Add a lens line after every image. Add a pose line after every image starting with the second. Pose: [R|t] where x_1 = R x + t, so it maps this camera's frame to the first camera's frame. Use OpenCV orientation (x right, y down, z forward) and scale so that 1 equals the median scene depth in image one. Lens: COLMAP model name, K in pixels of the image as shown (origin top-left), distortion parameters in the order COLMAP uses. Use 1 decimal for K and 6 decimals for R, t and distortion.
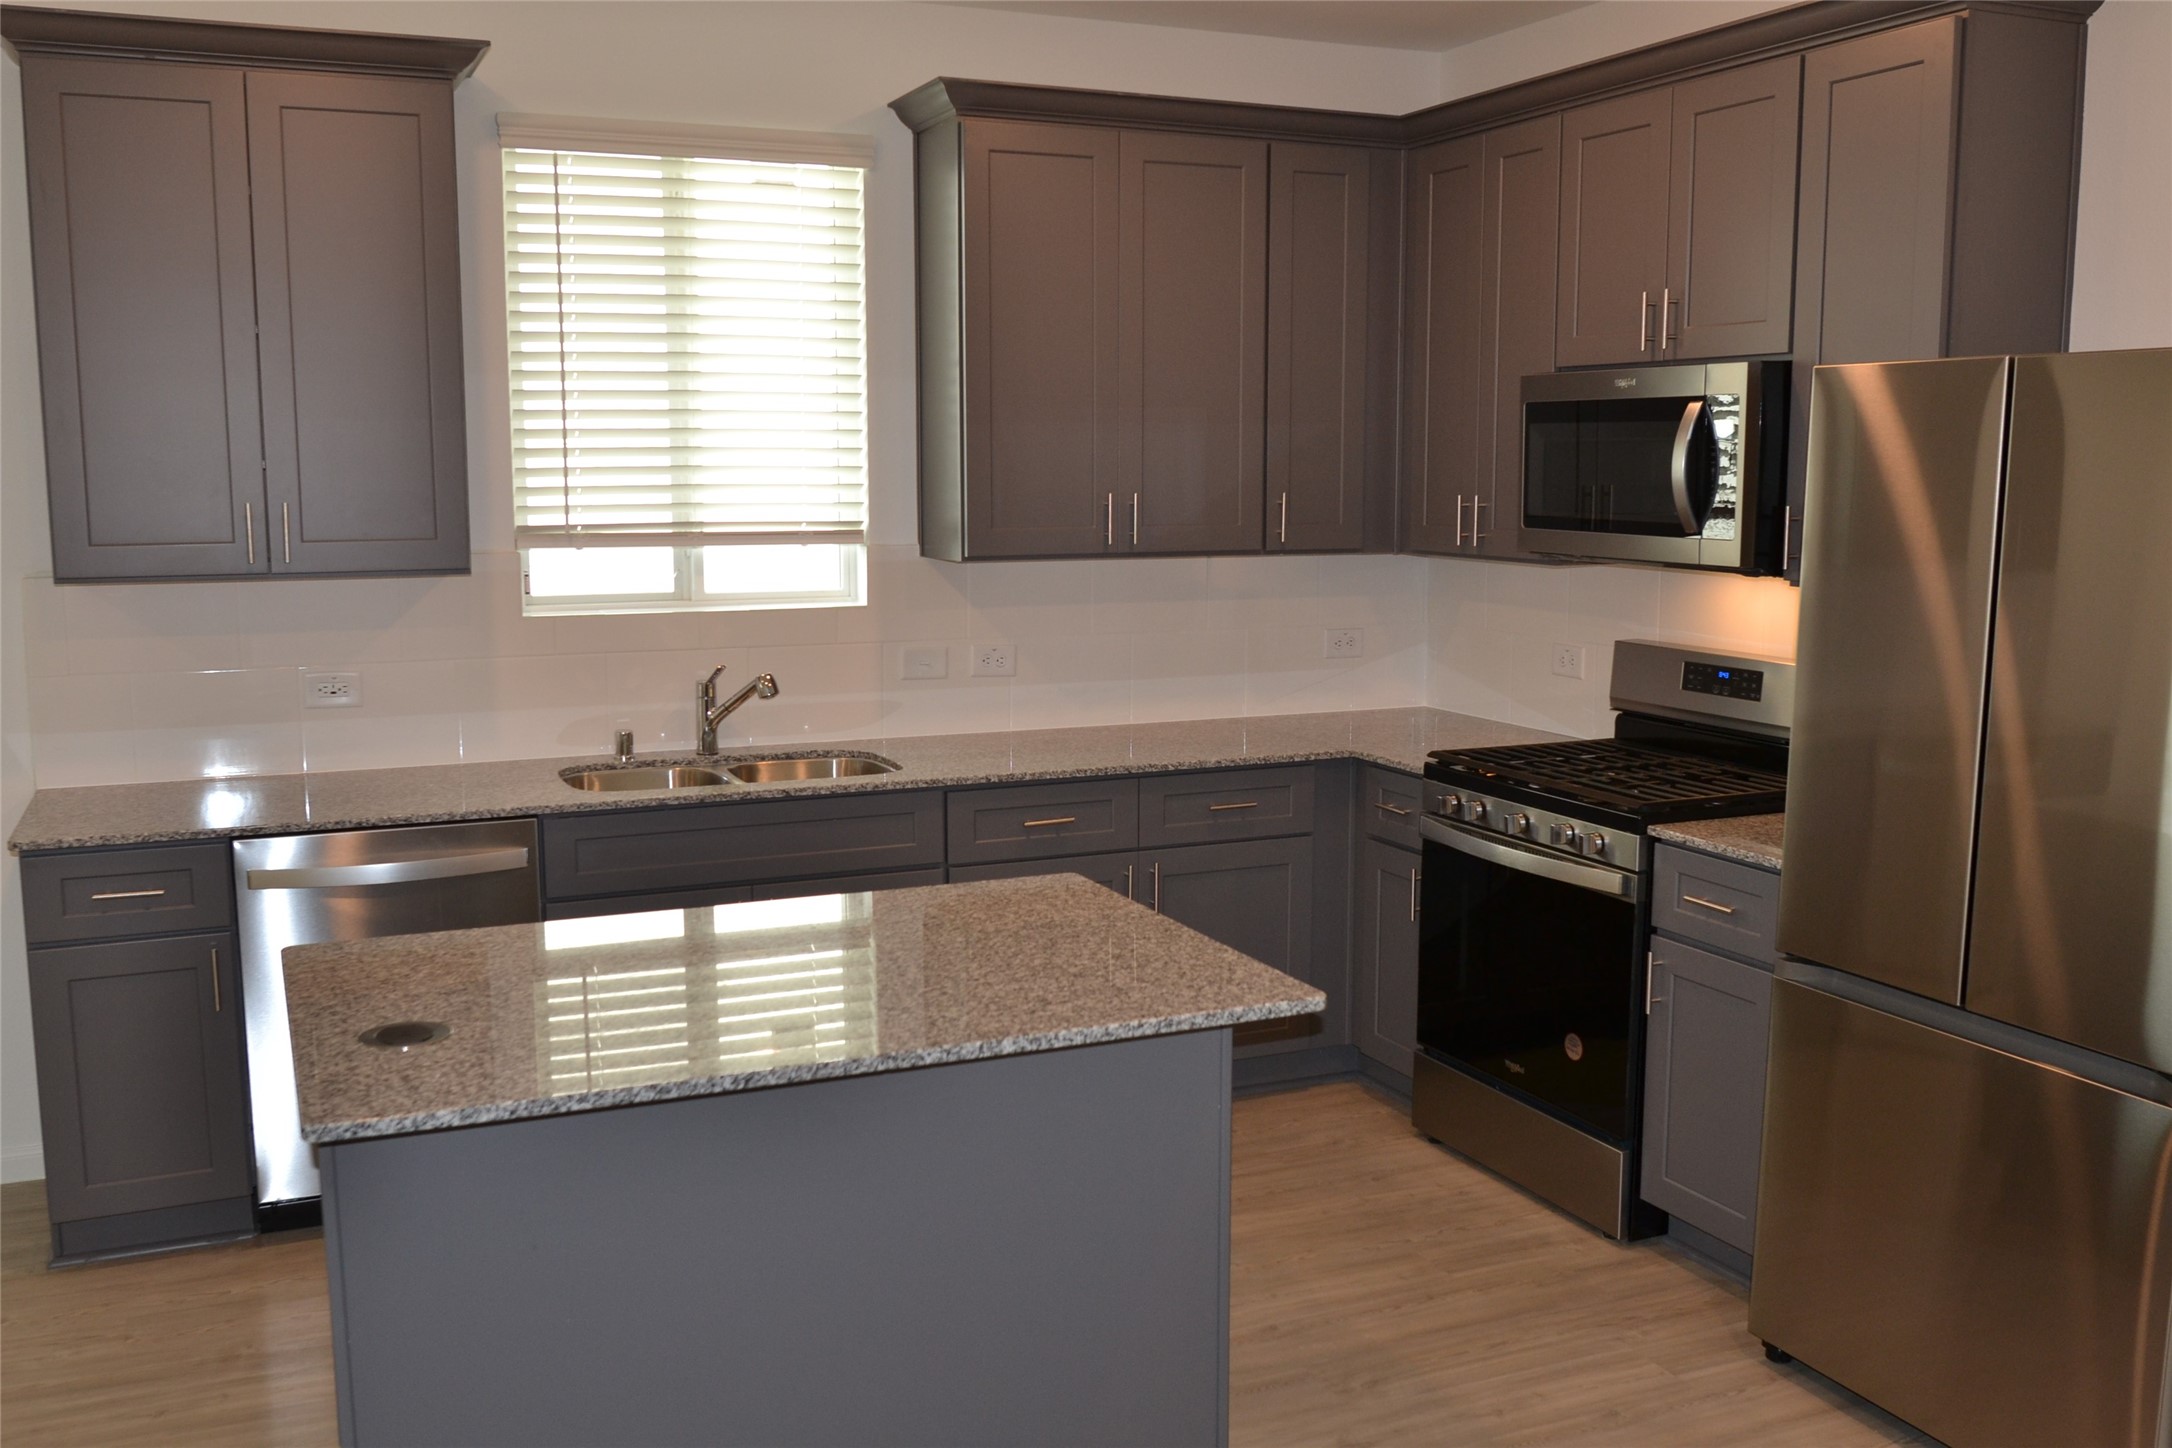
lens RADIAL K [[1937.2, 0, 1075.1], [0, 1937.2, 727.0], [0, 0, 1]] dist [-0.047307, 0.030437]
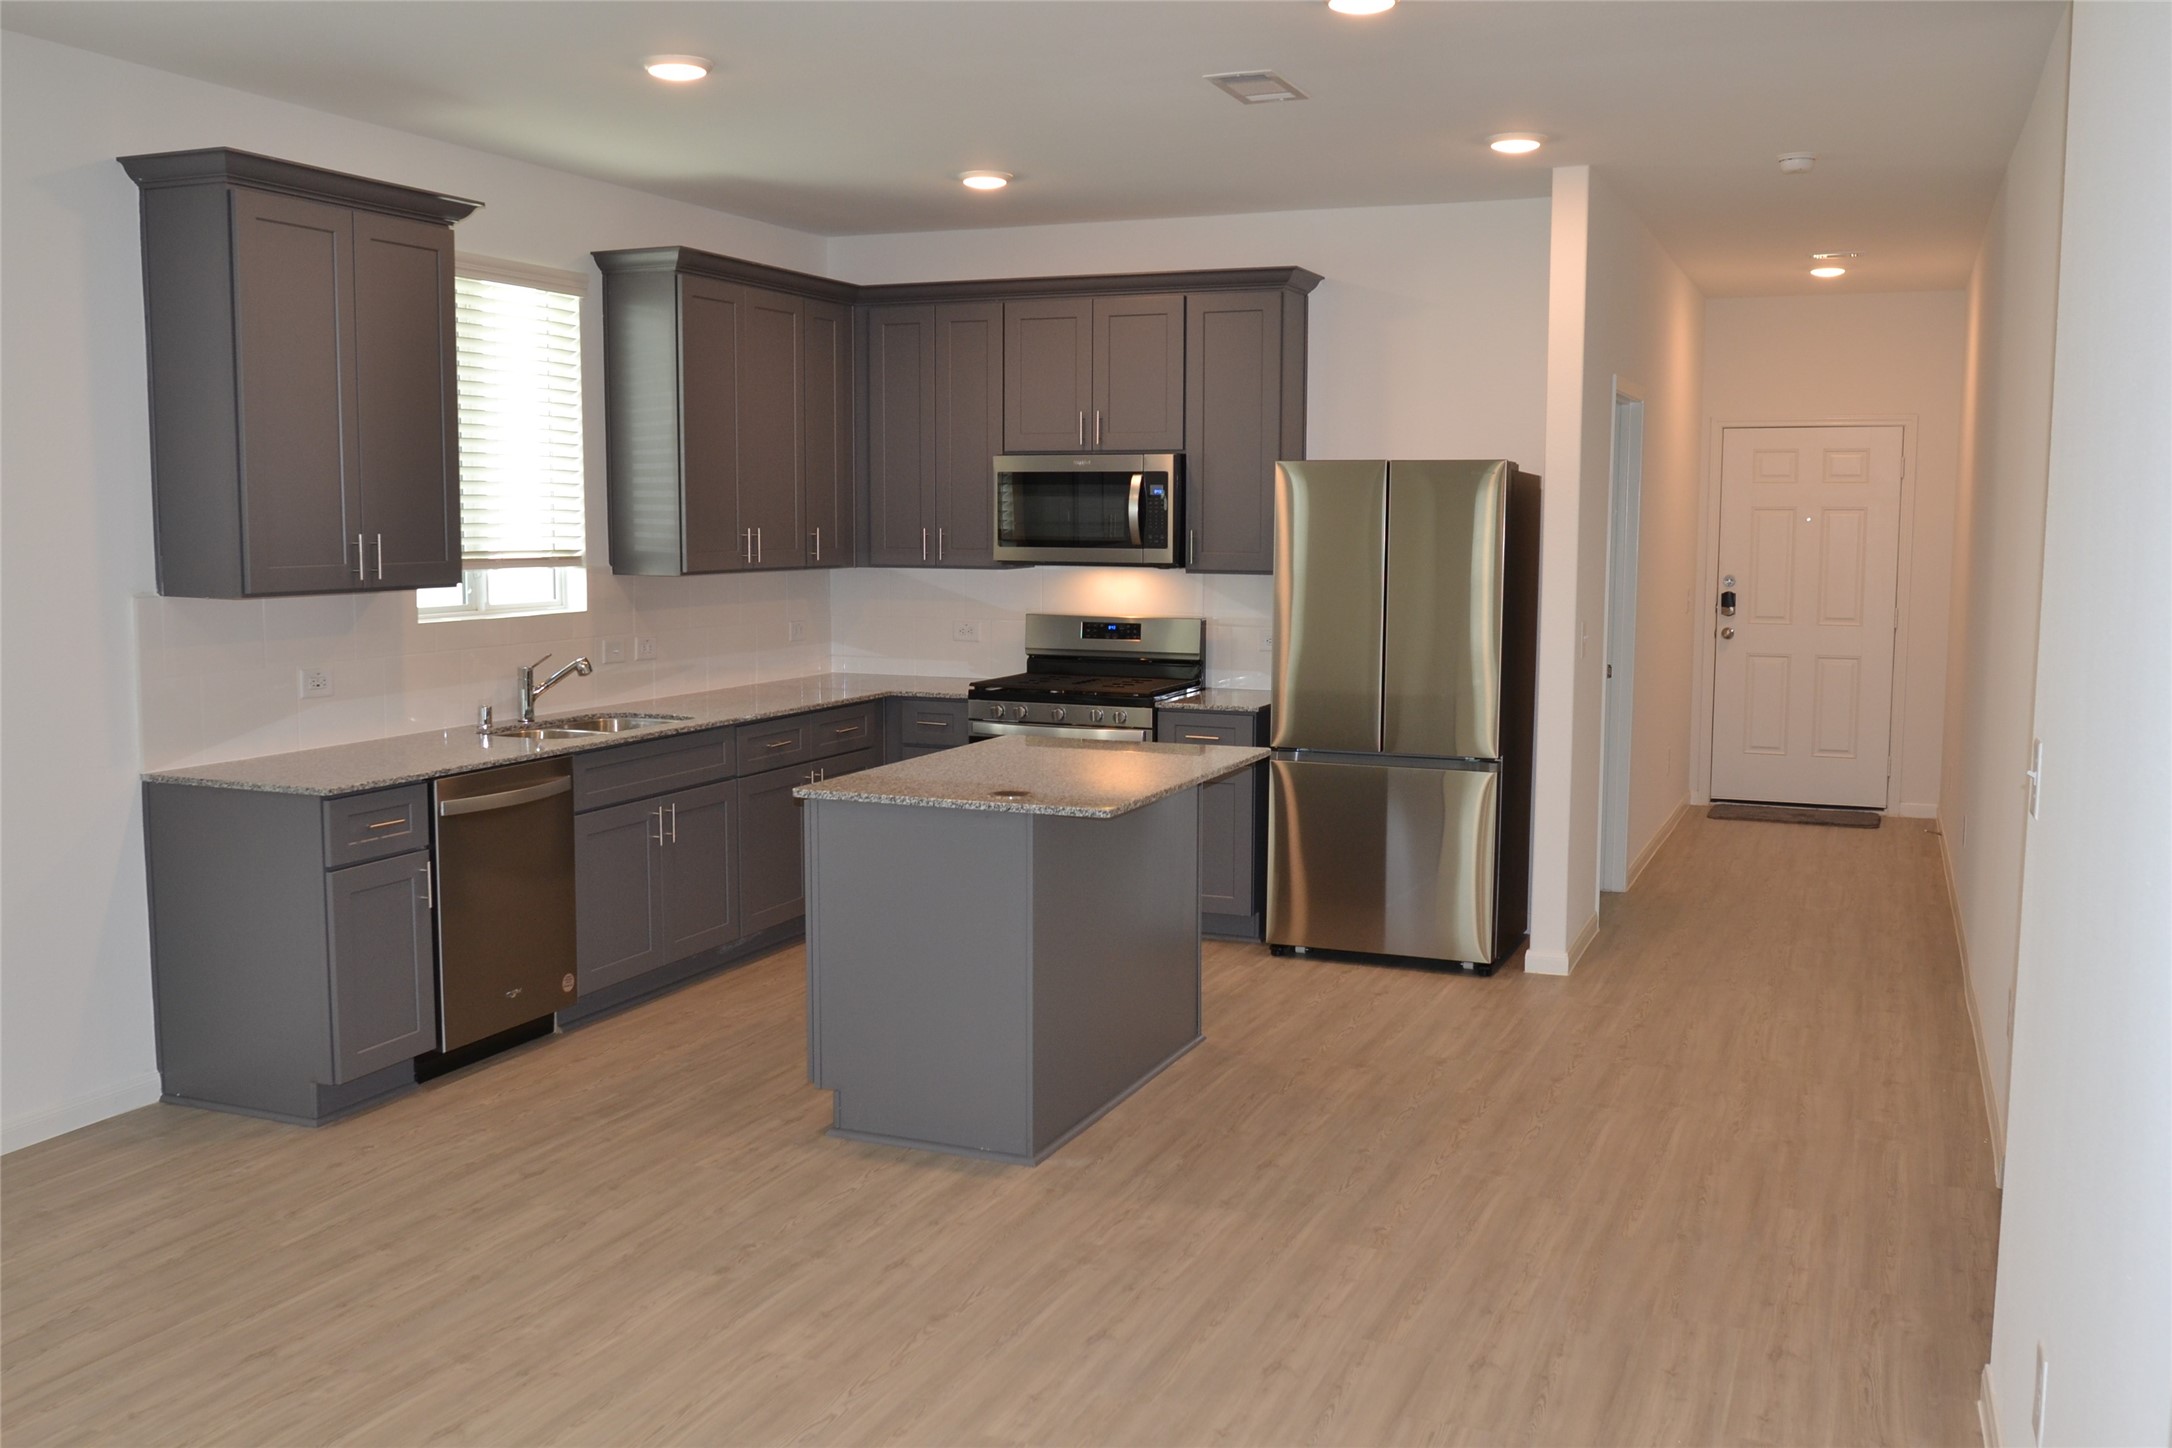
lens RADIAL K [[1937.2, 0, 1075.1], [0, 1937.2, 727.0], [0, 0, 1]] dist [-0.047307, 0.030437]
pose [[0.726558, -0.073386, 0.683174, -0.890062], [0.091562, 0.995753, 0.009587, 0.042832], [-0.680977, 0.055587, 0.730192, -0.263485]]
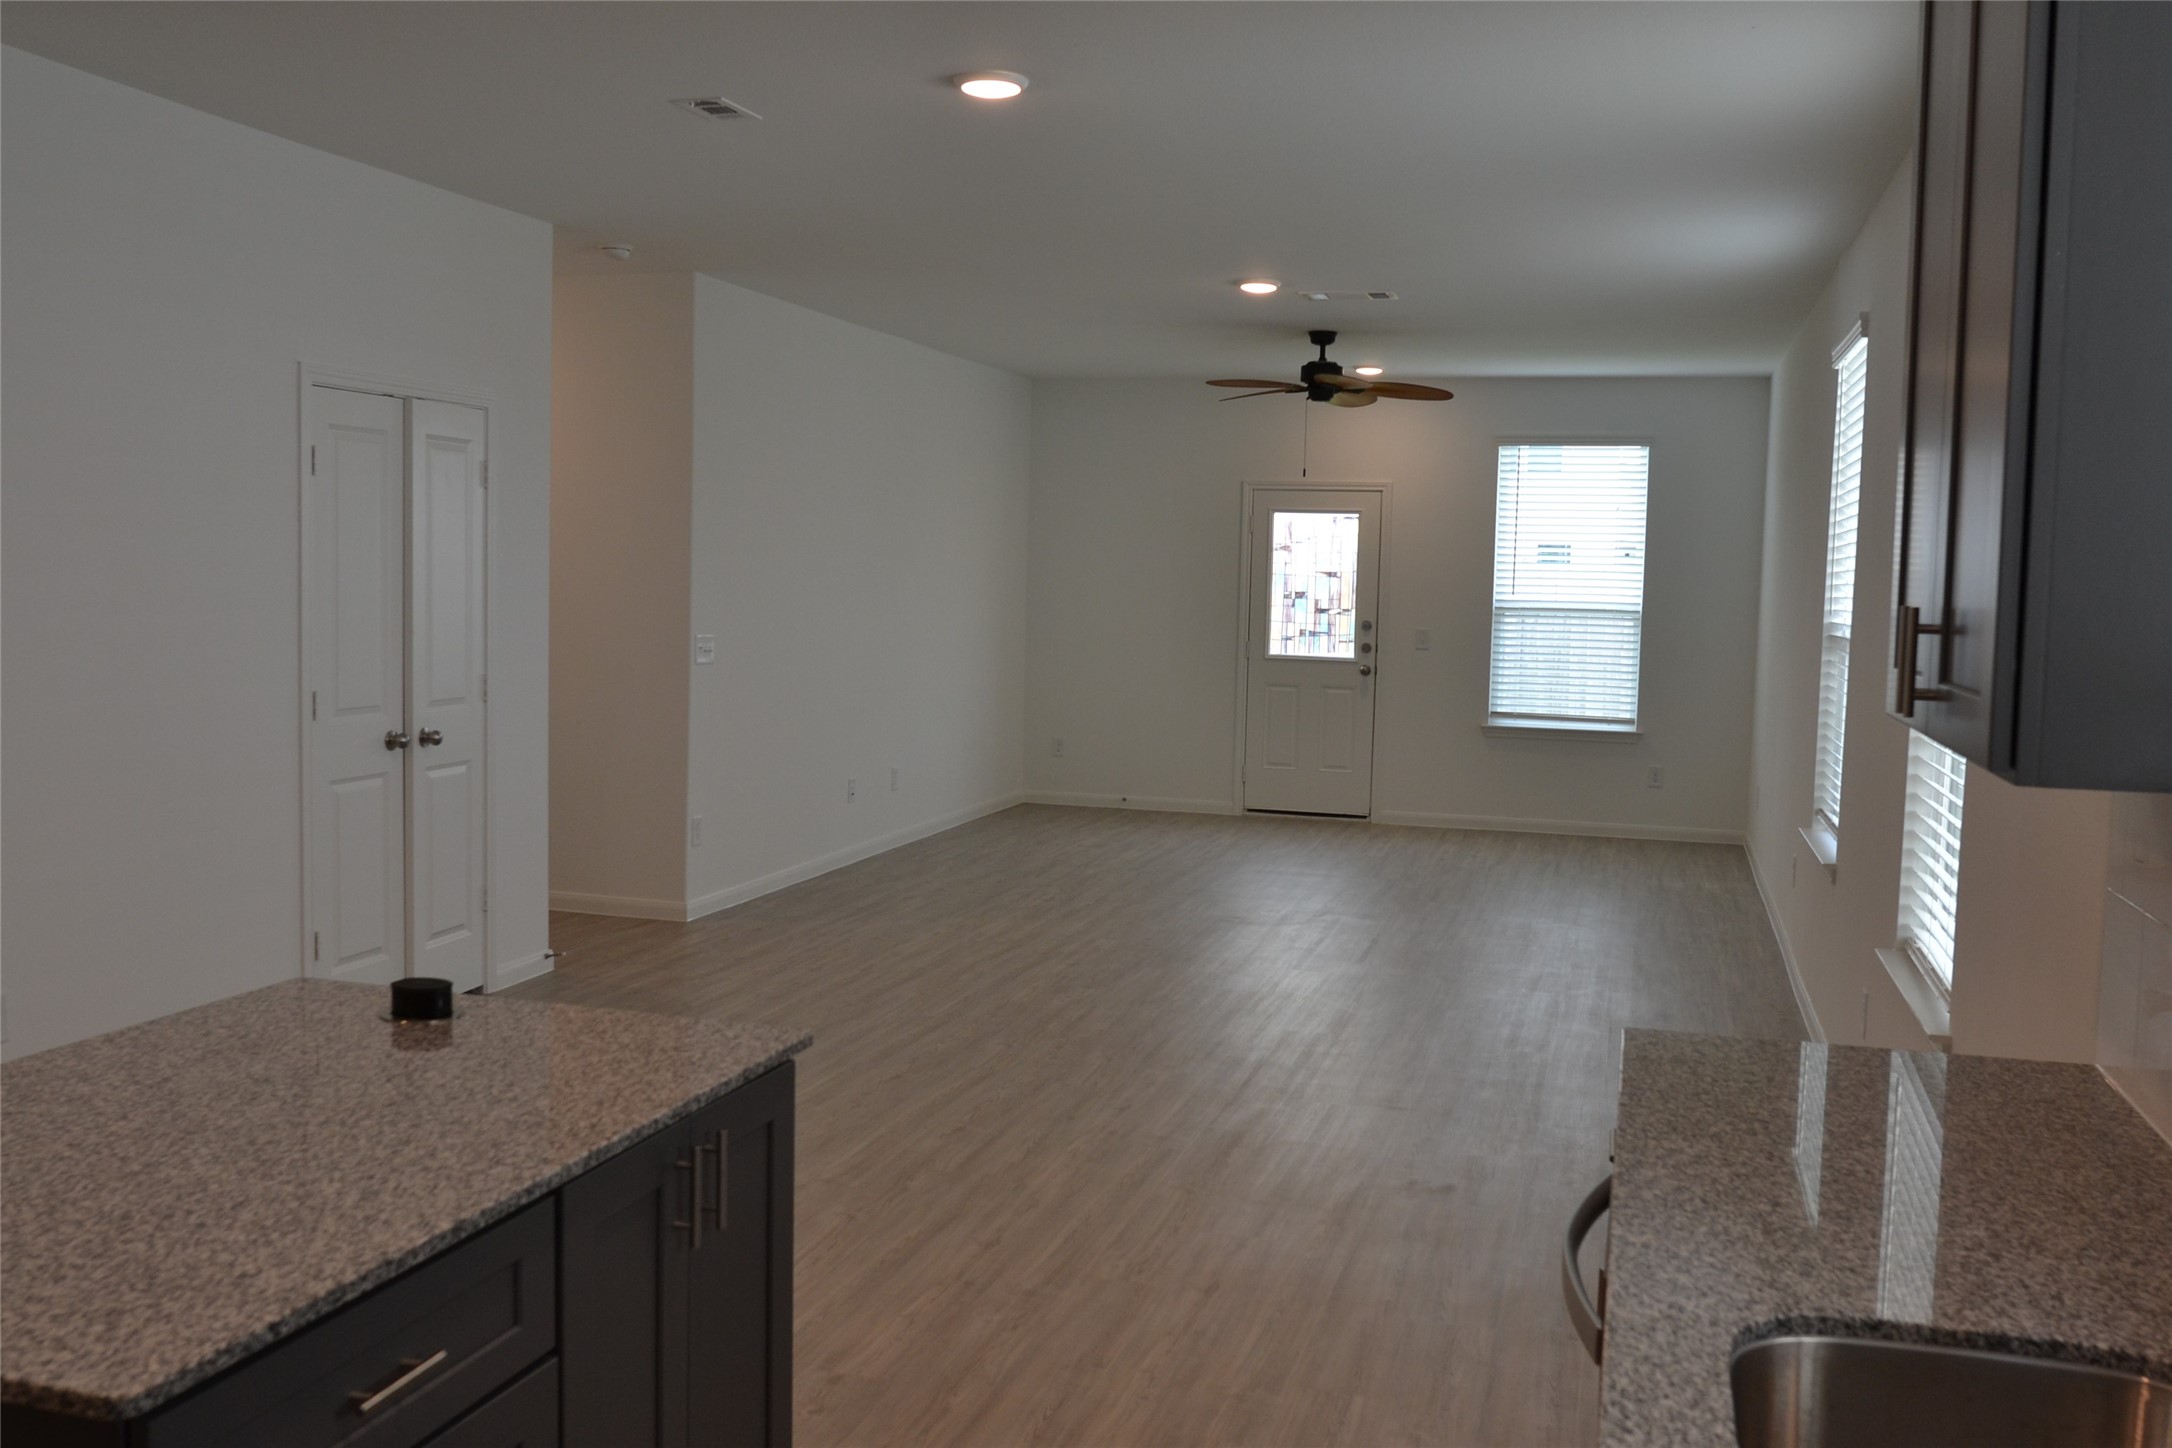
lens RADIAL K [[1932.7, 0, 1076.5], [0, 1932.7, 725.2], [0, 0, 1]] dist [-0.046498, 0.025748]
pose [[-0.643786, 0.046082, -0.763817, 0.137973], [-0.129656, 0.977183, 0.168235, -0.131511], [0.754141, 0.207341, -0.623121, 1.058446]]
